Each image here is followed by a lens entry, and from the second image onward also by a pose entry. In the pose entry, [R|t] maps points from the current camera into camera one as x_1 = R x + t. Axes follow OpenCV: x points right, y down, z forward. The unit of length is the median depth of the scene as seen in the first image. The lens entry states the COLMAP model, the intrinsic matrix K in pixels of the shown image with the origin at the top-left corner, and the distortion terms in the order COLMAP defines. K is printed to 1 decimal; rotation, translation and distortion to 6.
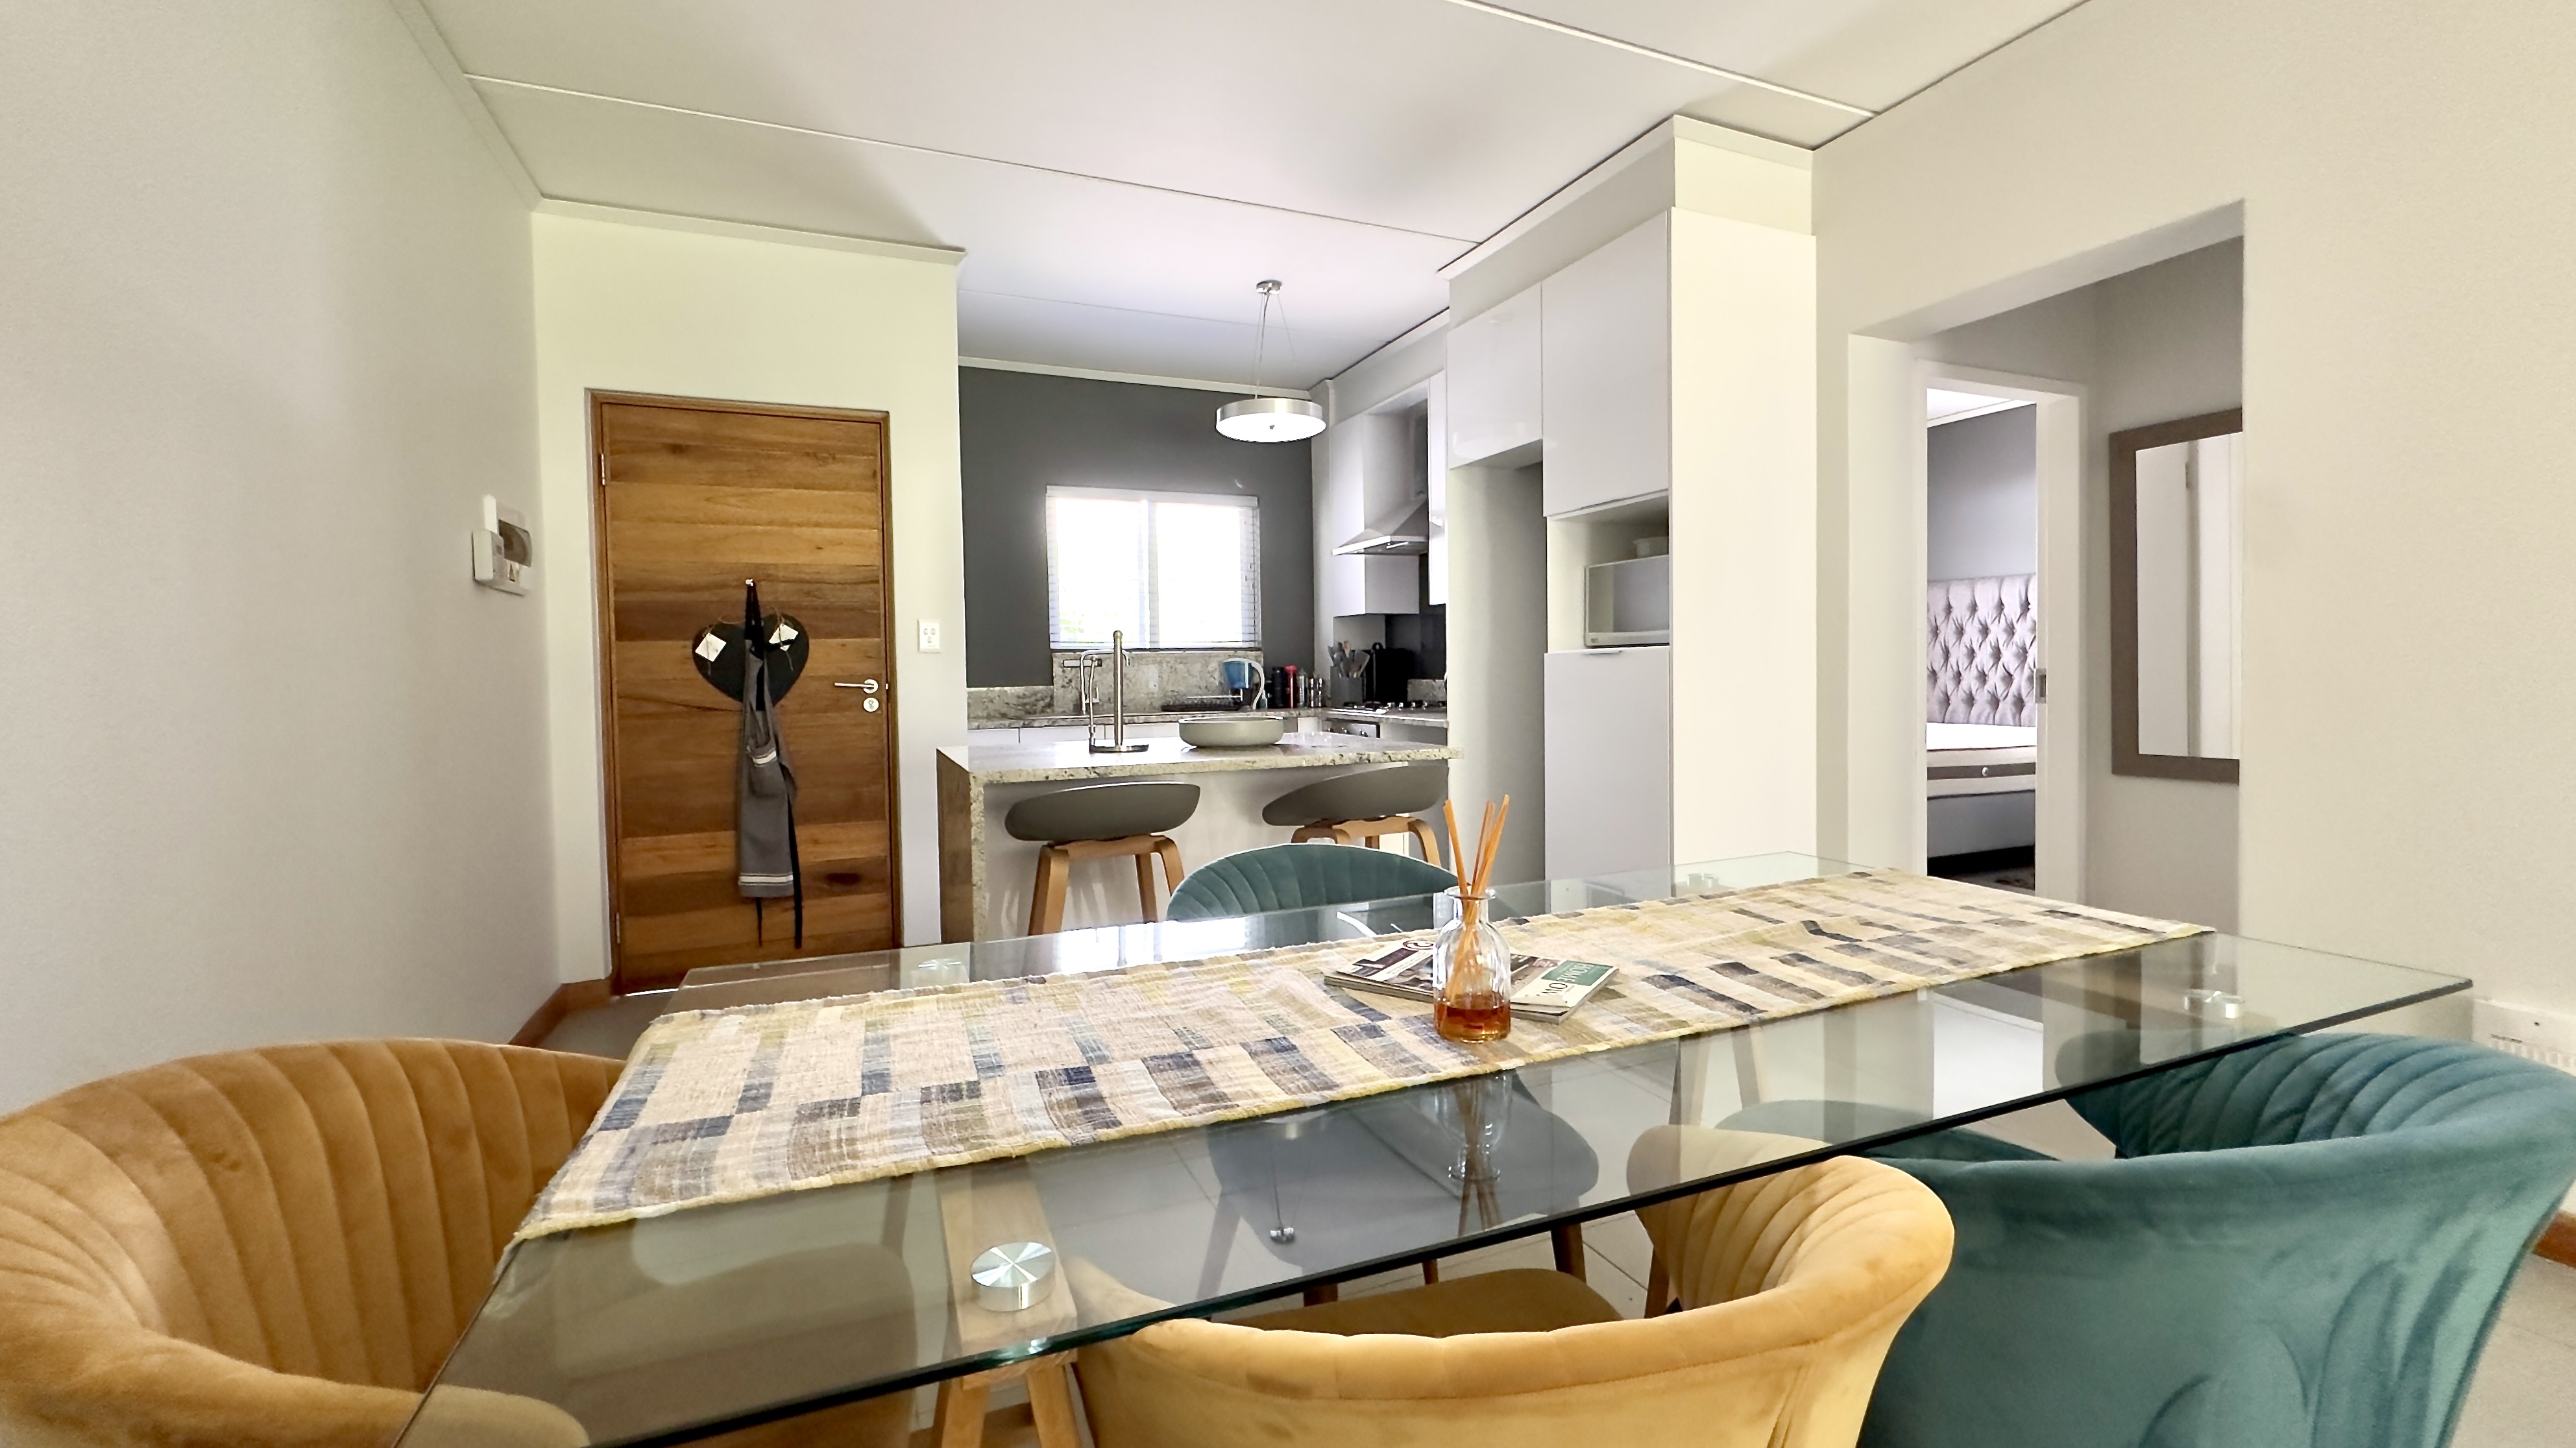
lens RADIAL K [[1052.6, 0, 1289.1], [0, 1052.6, 692.3], [0, 0, 1]] dist [-0.000110, 0.000176]
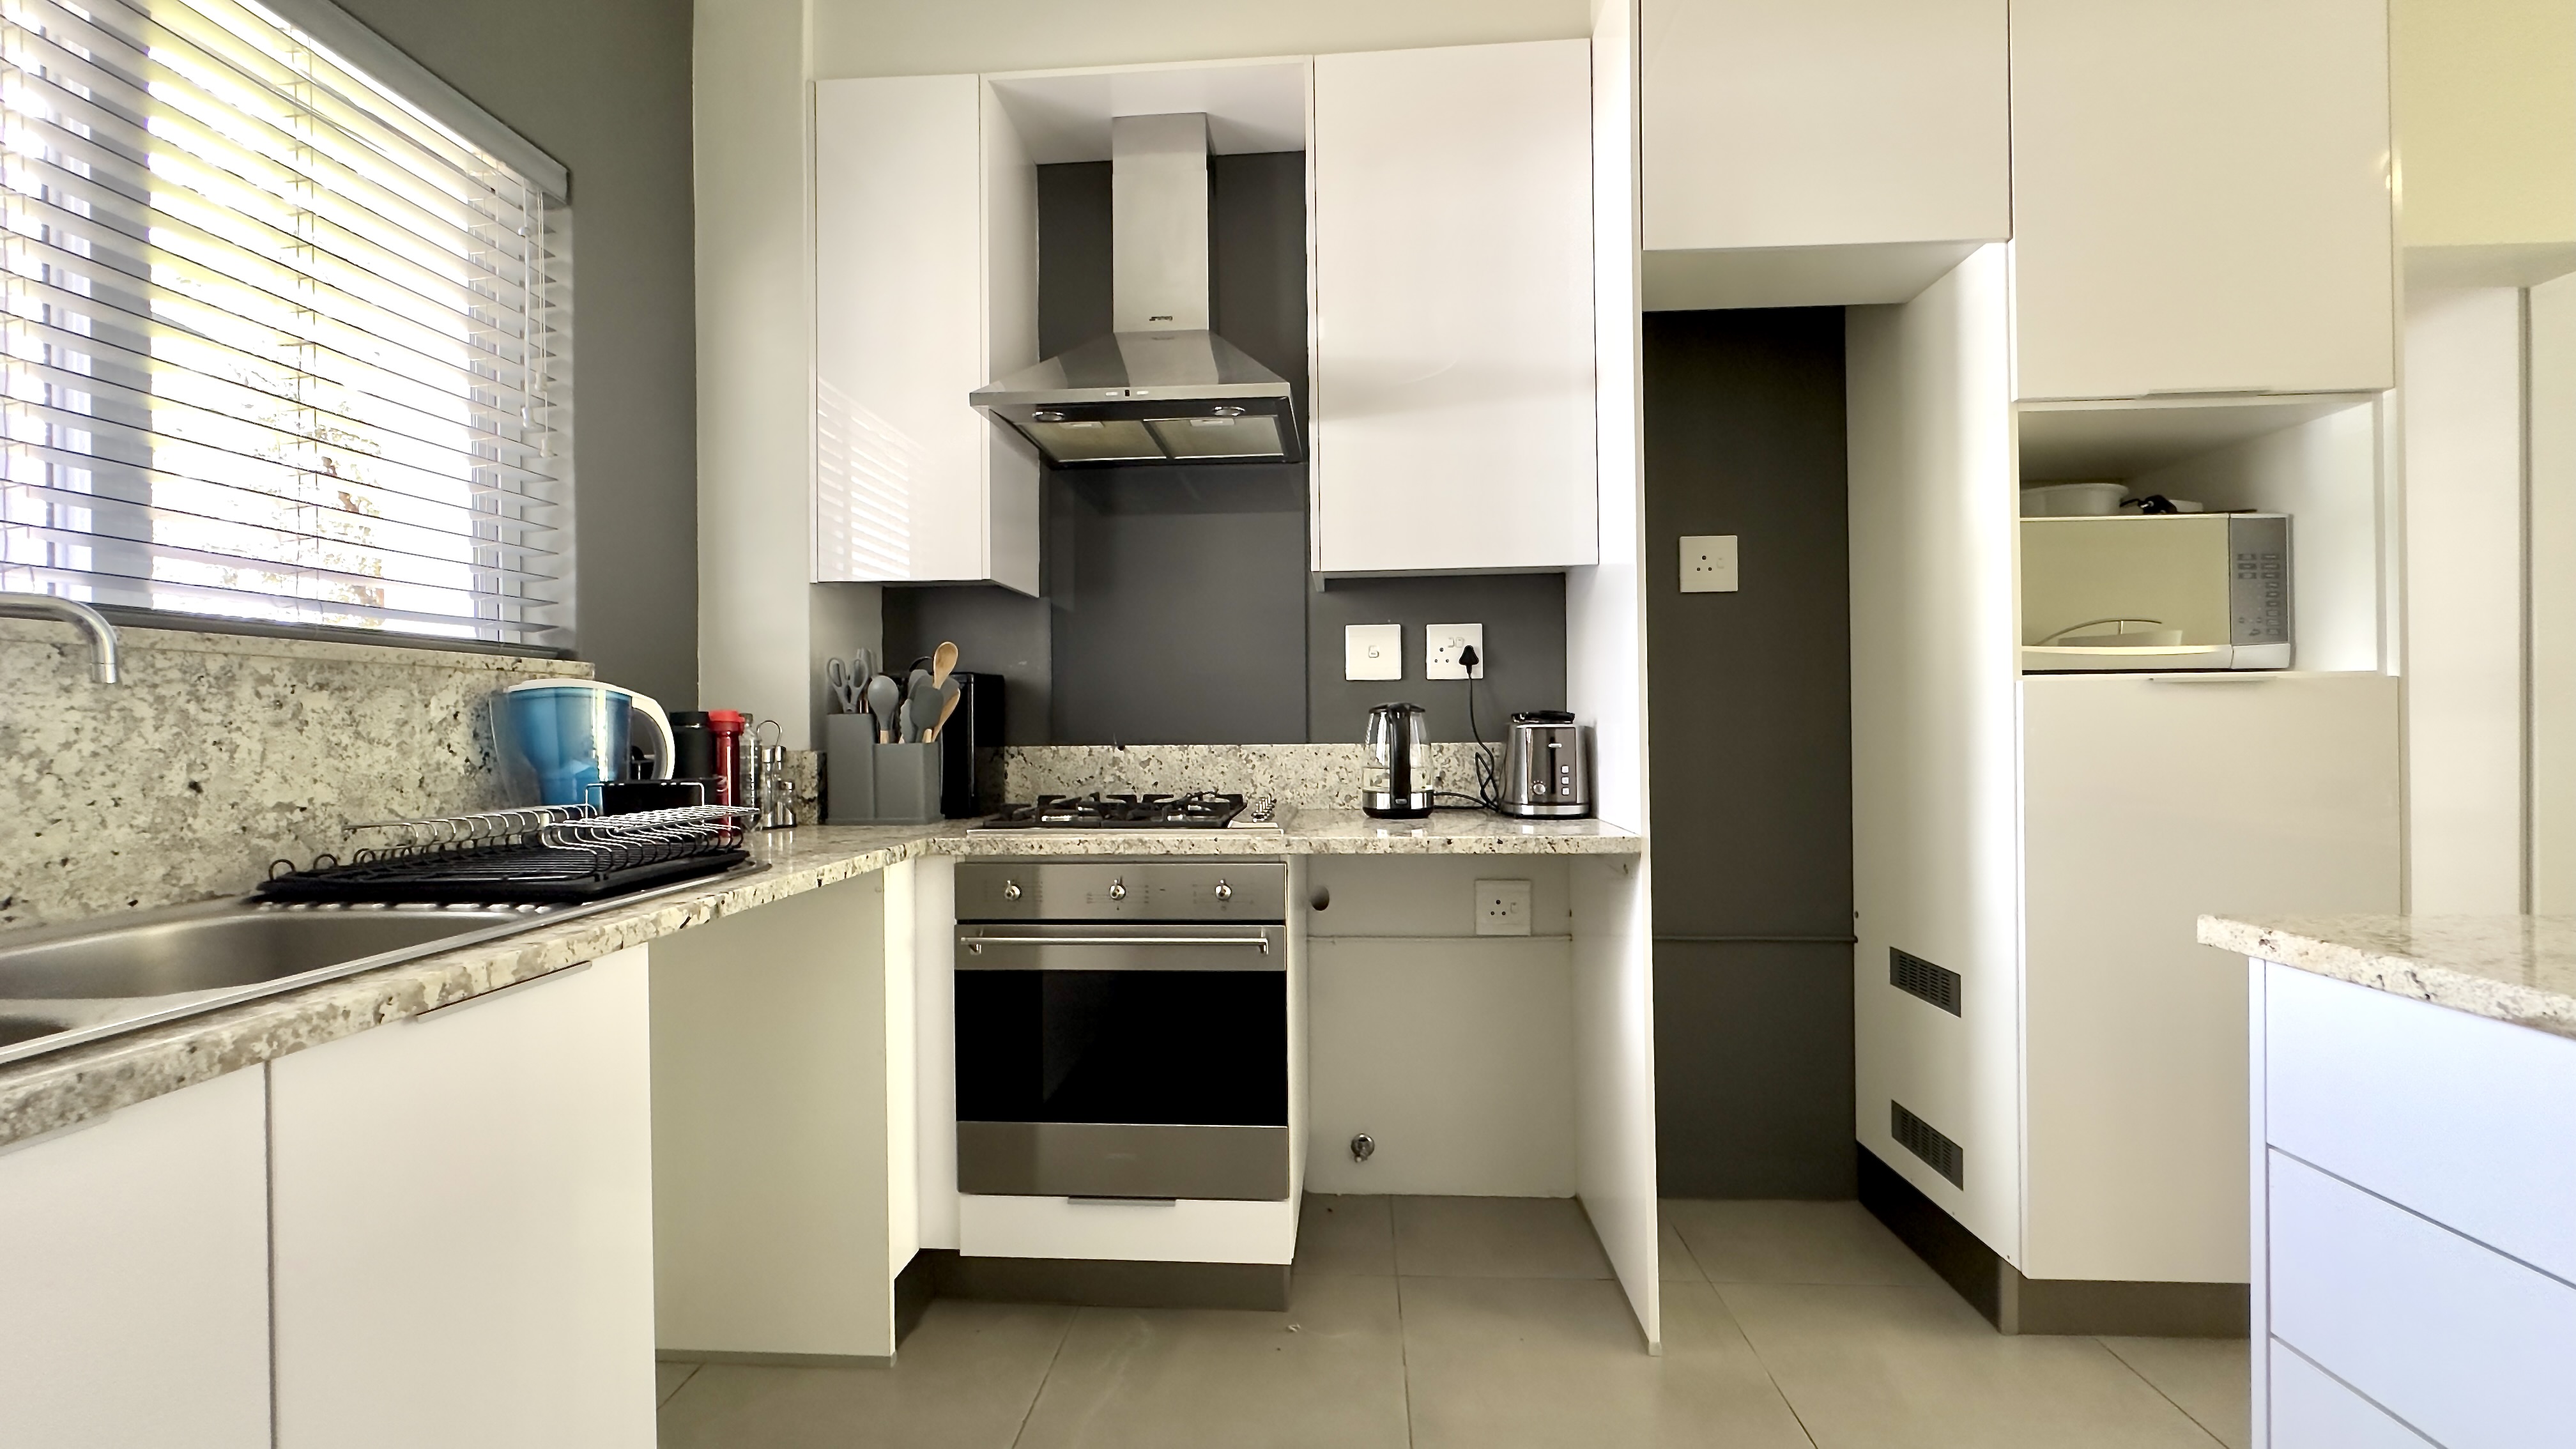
lens RADIAL K [[1026.5, 0, 1284.2], [0, 1026.5, 723.9], [0, 0, 1]] dist [-0.000419, 0.000286]
pose [[0.452060, 0.014812, 0.891865, -0.318541], [0.021251, 0.999400, -0.027369, -0.012927], [-0.891735, 0.031325, 0.451473, 1.056277]]
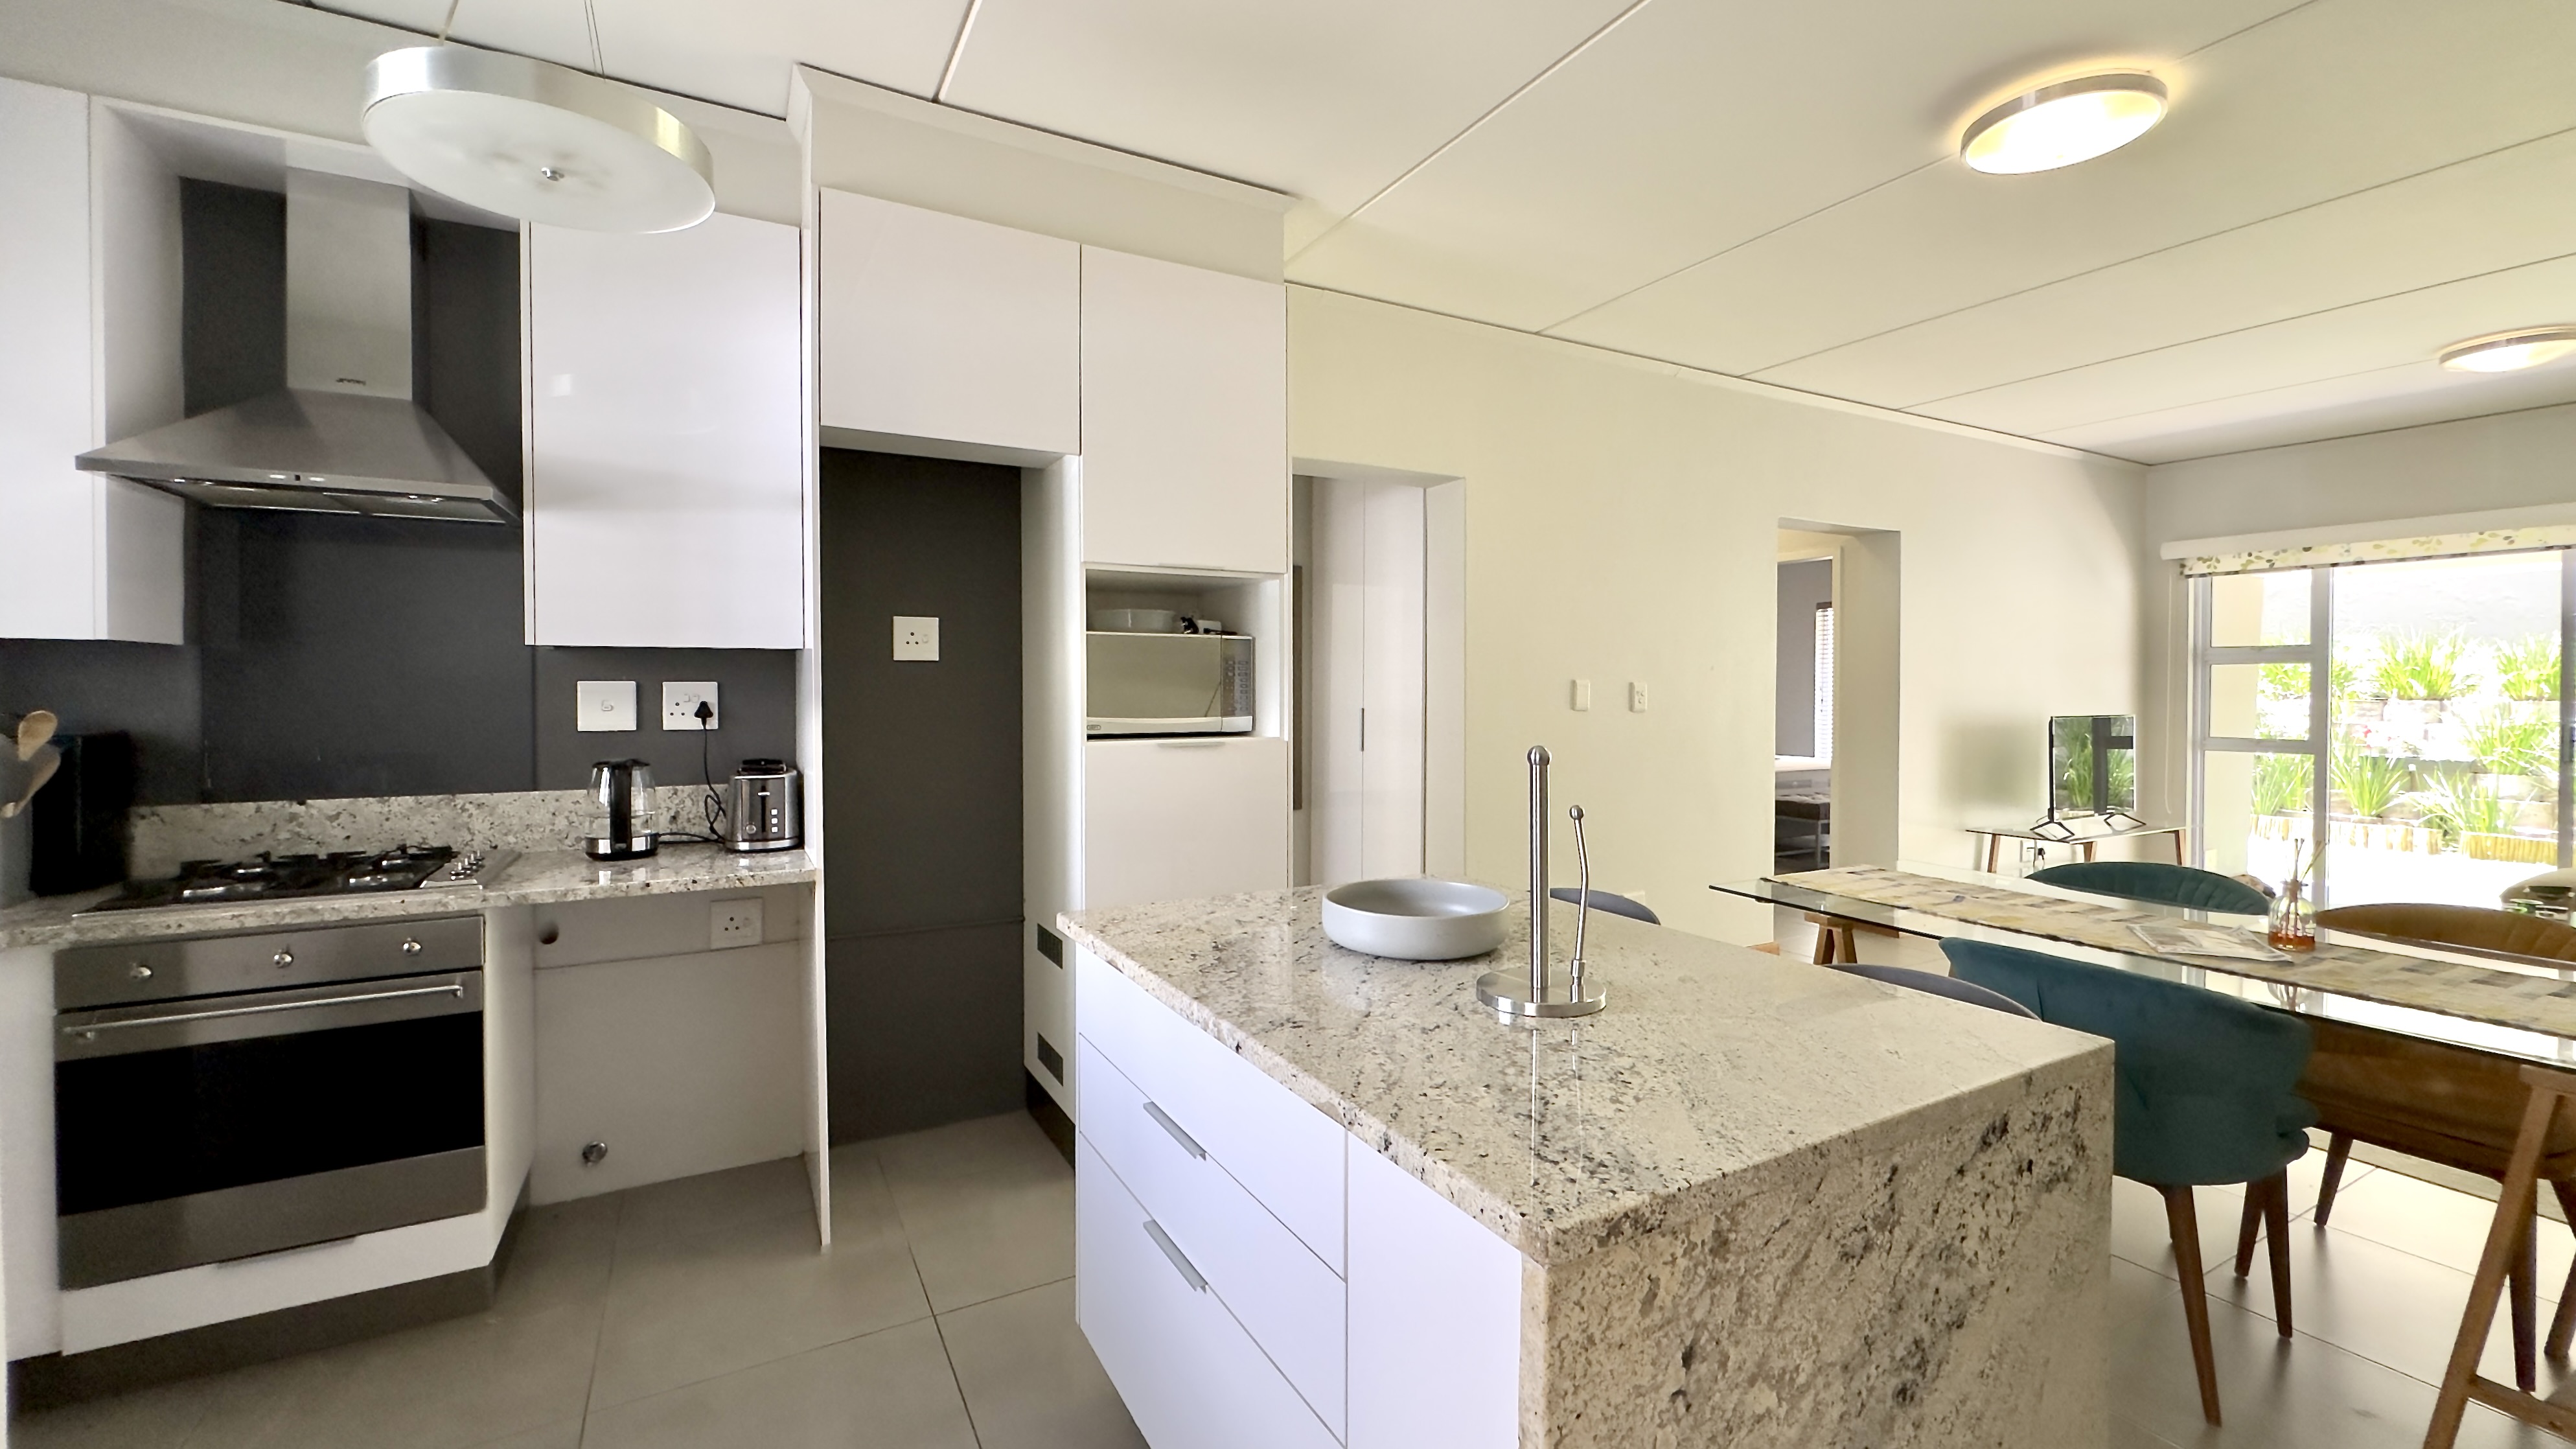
lens RADIAL K [[1046.6, 0, 1284.4], [0, 1046.6, 700.4], [0, 0, 1]] dist [-0.001593, 0.000079]
pose [[-0.095266, 0.003707, 0.995445, -0.481194], [0.023020, 0.999734, -0.001520, -0.064153], [-0.995186, 0.022771, -0.095326, 0.902835]]
